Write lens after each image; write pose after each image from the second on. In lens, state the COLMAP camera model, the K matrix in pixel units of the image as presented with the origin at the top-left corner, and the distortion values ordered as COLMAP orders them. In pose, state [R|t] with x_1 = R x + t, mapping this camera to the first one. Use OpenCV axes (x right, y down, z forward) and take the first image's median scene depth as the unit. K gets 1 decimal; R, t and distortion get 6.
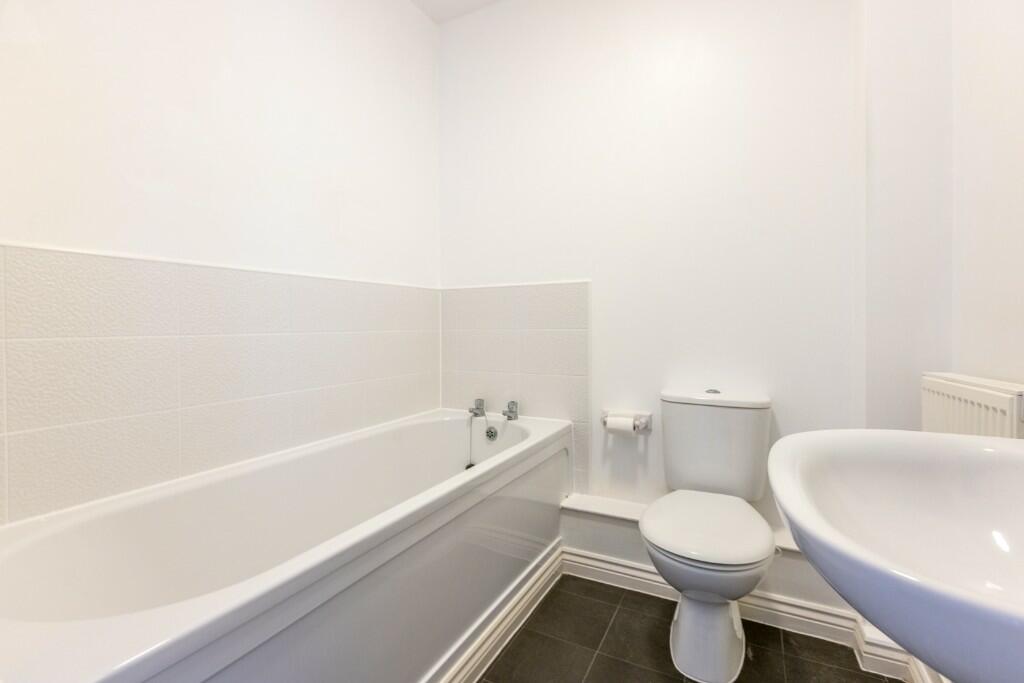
lens RADIAL K [[466.4, 0, 503.4], [0, 466.4, 334.1], [0, 0, 1]] dist [-0.000119, -0.000622]
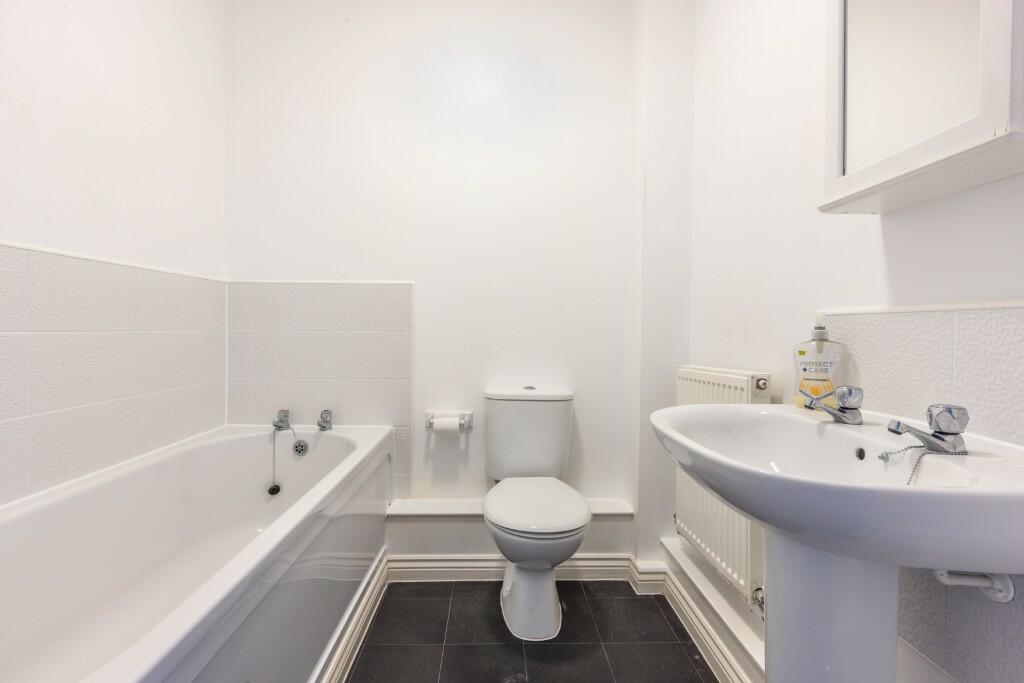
lens RADIAL K [[487.0, 0, 513.7], [0, 487.0, 341.9], [0, 0, 1]] dist [-0.002422, -0.000315]
pose [[0.866648, 0.000688, 0.498920, -0.154552], [-0.005489, 0.999952, 0.008154, 0.002000], [-0.498891, -0.009805, 0.866610, -0.002639]]
